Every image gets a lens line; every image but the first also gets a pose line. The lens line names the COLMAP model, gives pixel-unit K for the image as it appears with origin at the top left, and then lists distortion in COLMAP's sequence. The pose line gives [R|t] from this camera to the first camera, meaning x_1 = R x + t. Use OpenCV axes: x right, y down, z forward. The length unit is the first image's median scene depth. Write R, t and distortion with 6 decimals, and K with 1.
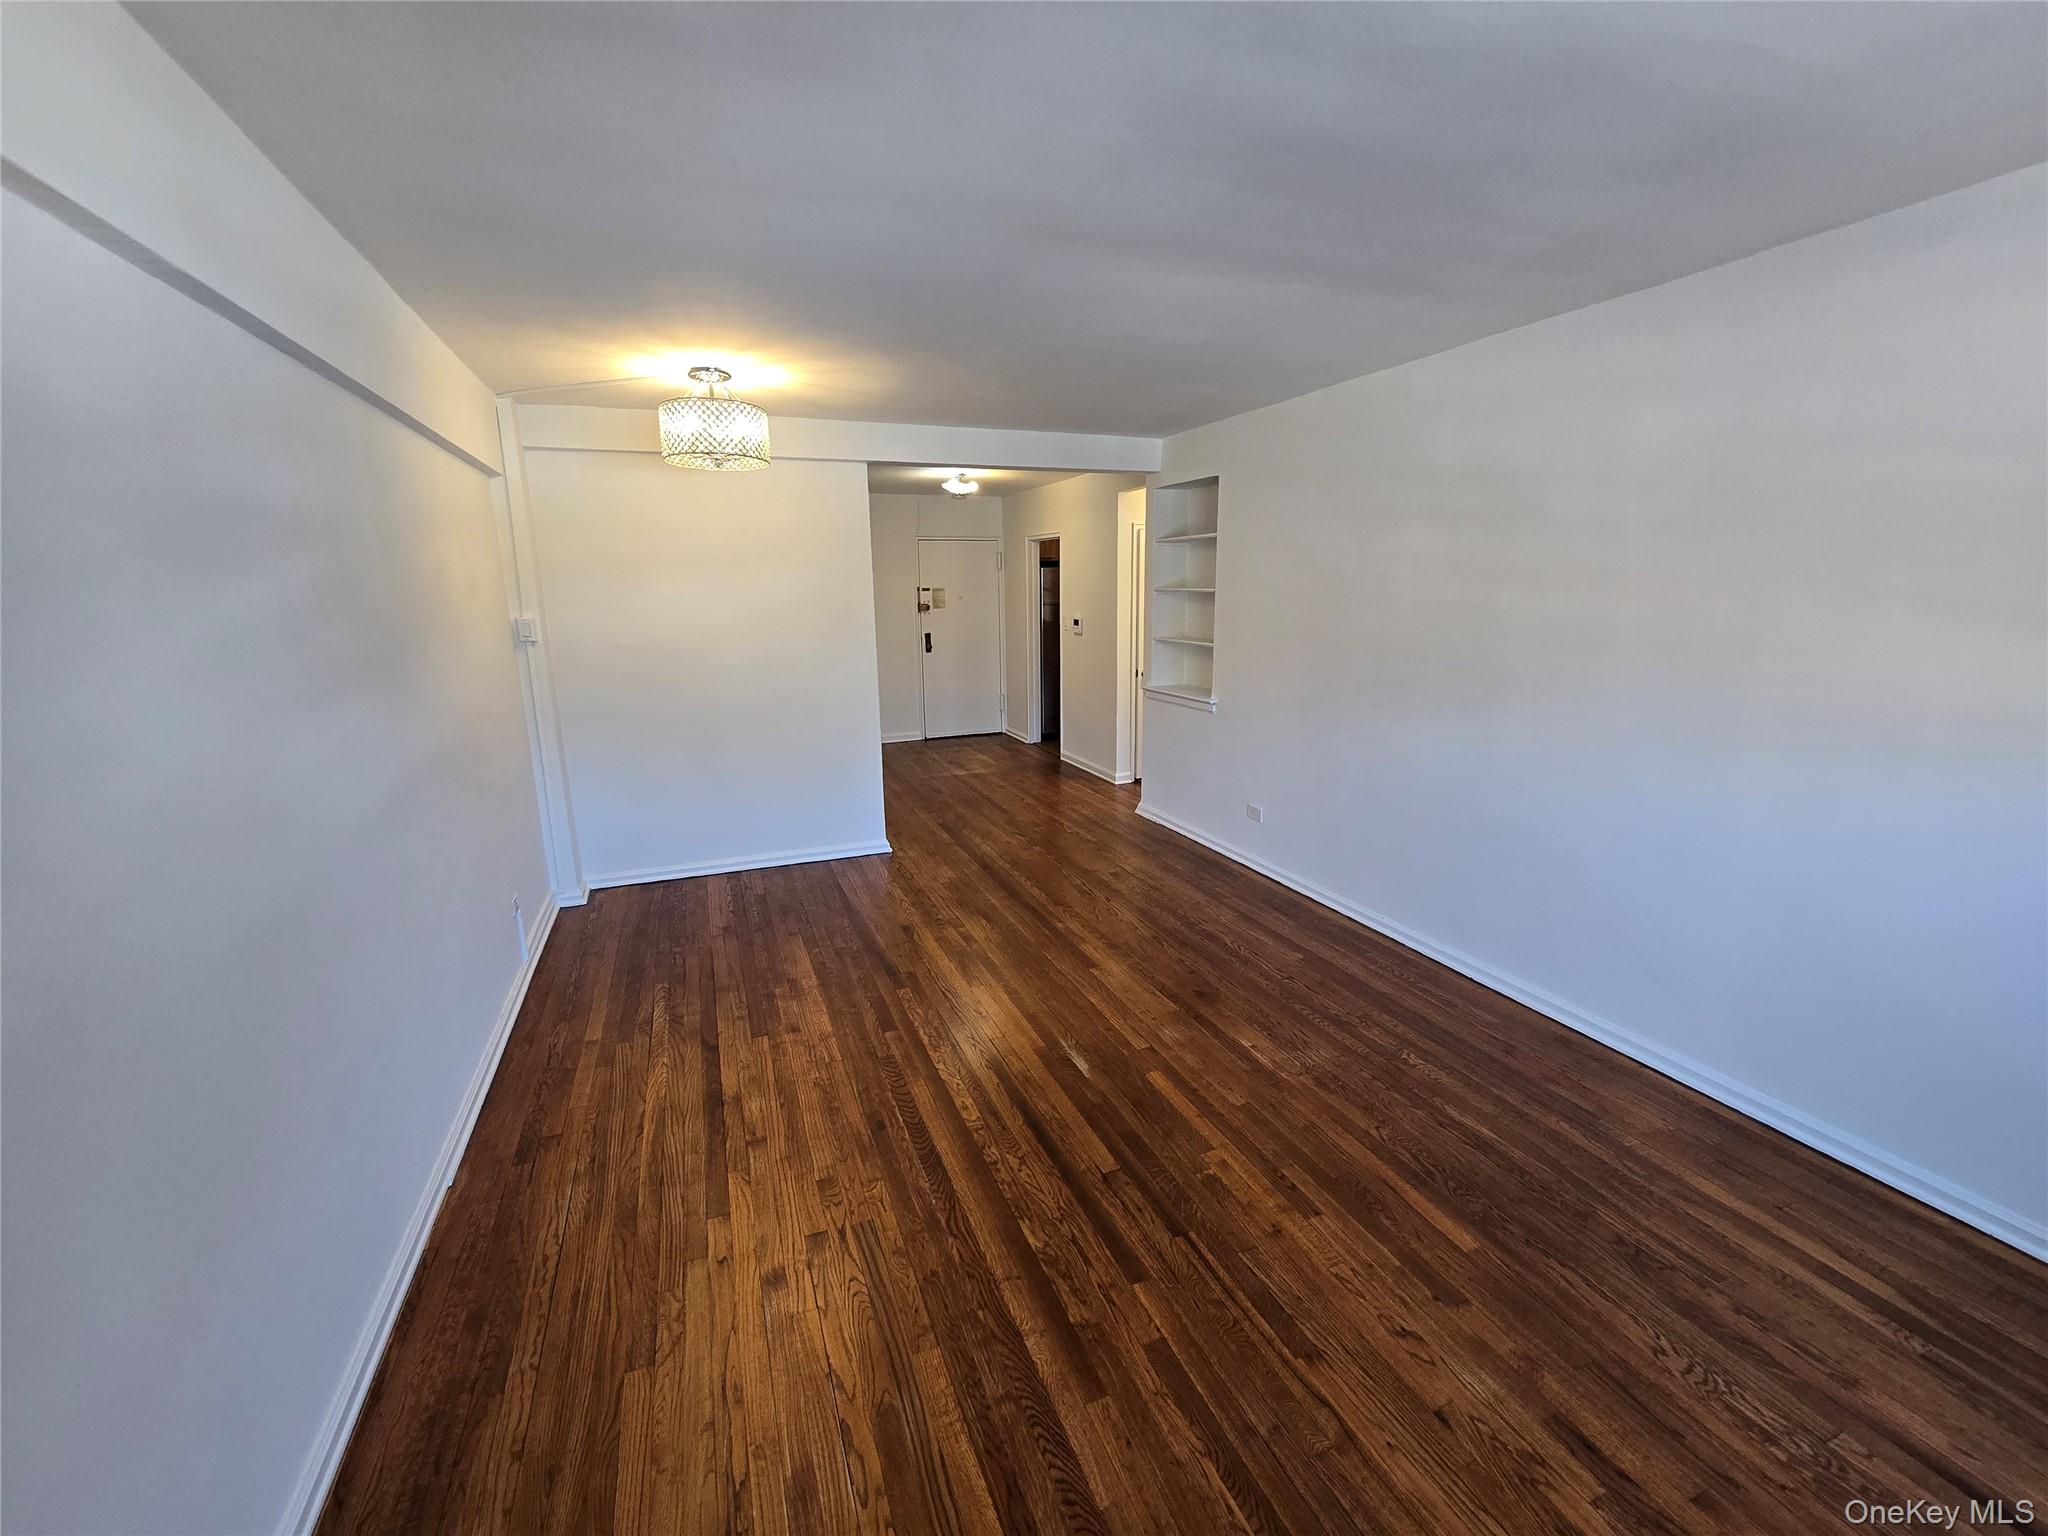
lens RADIAL K [[831.4, 0, 1022.1], [0, 831.4, 766.0], [0, 0, 1]] dist [0.003523, 0.000347]
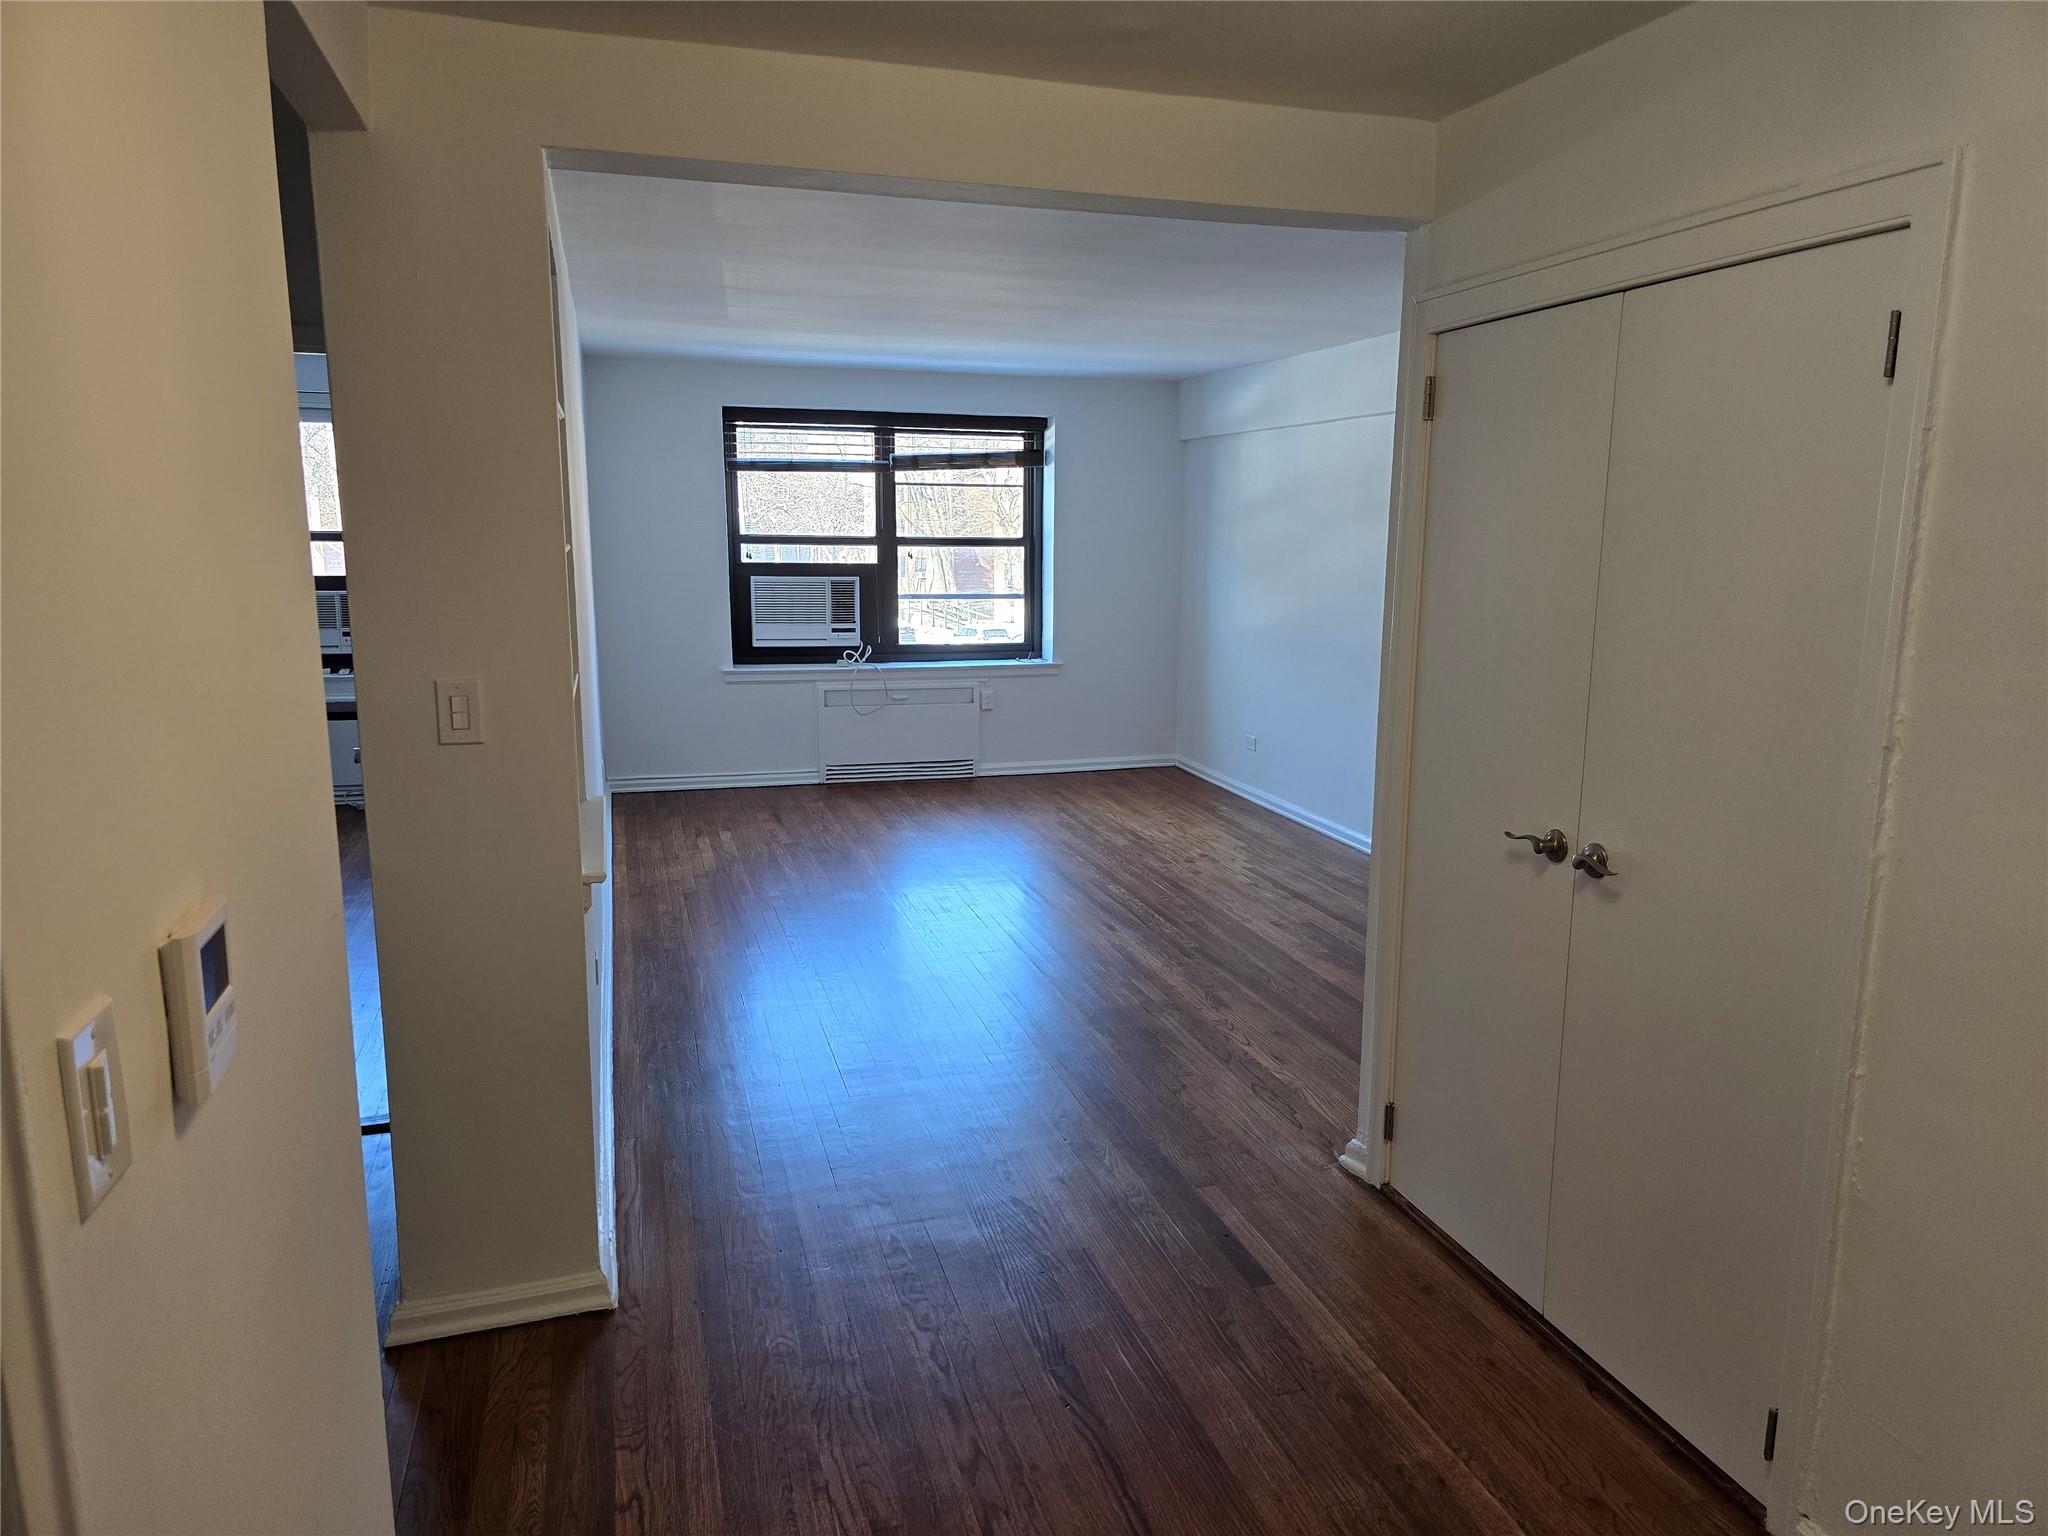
lens RADIAL K [[1360.2, 0, 1029.5], [0, 1360.2, 764.3], [0, 0, 1]] dist [0.005453, 0.000164]
pose [[-0.996538, -0.013414, 0.082048, -0.084885], [0.019328, 0.922478, 0.385566, -0.544437], [-0.080859, 0.385817, -0.919025, 2.439340]]
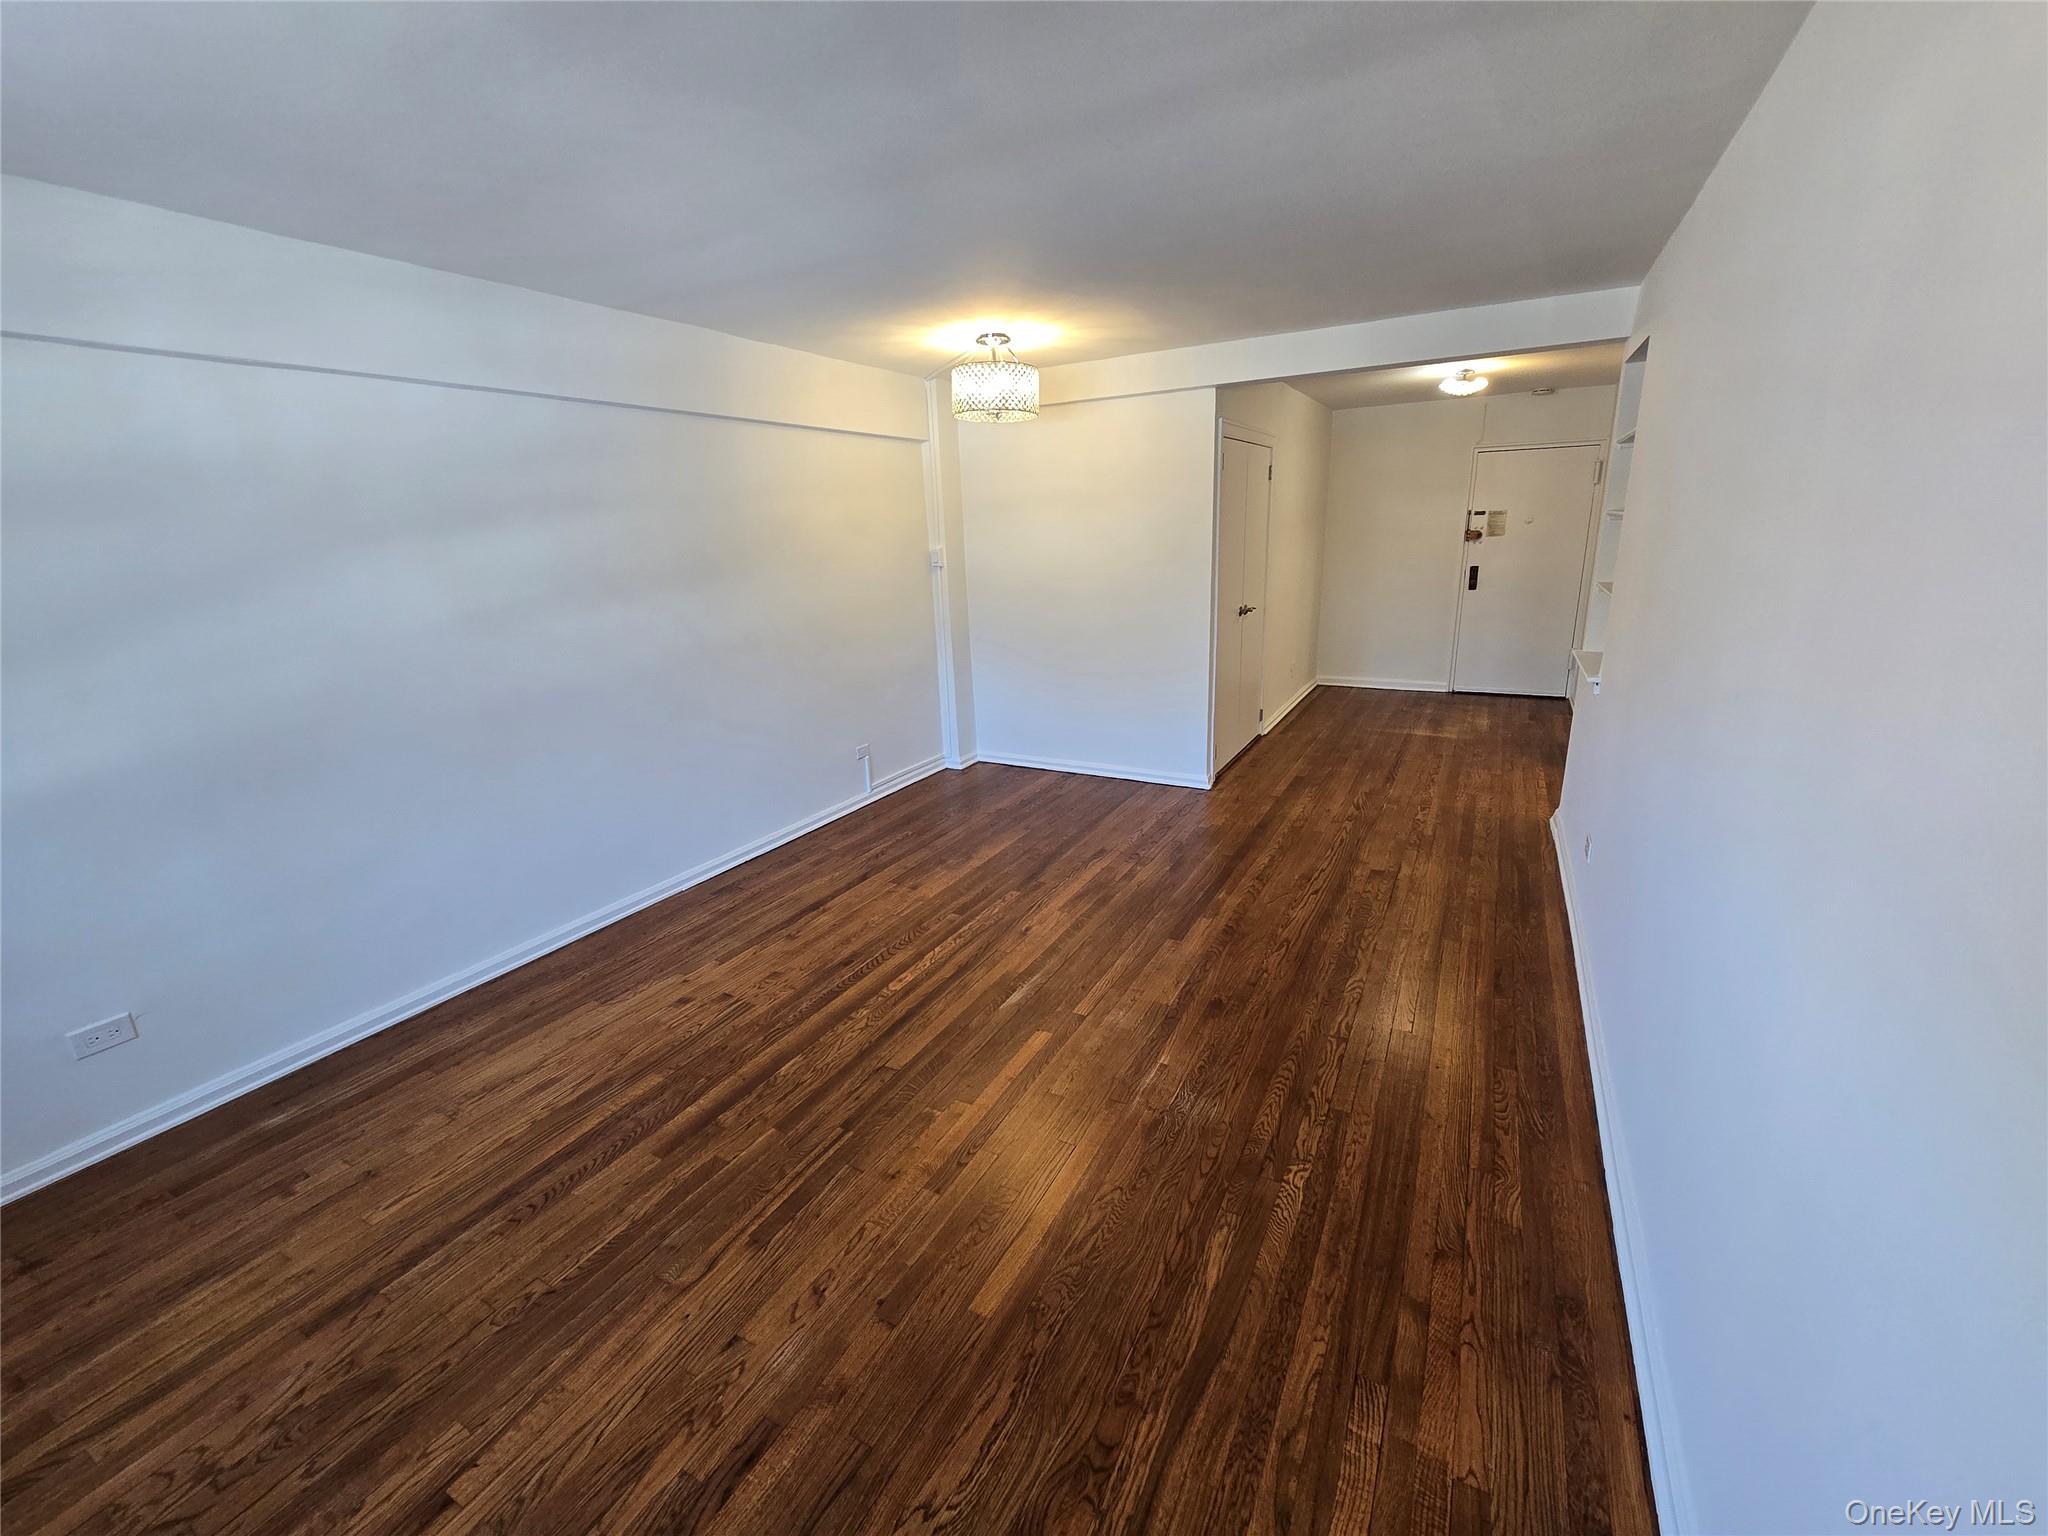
lens RADIAL K [[831.4, 0, 1029.1], [0, 831.4, 762.2], [0, 0, 1]] dist [0.003523, 0.000347]
pose [[0.640055, 0.200762, -0.741636, 0.679304], [-0.138585, 0.979593, 0.145574, -0.067879], [0.755727, 0.009605, 0.654816, 0.291756]]
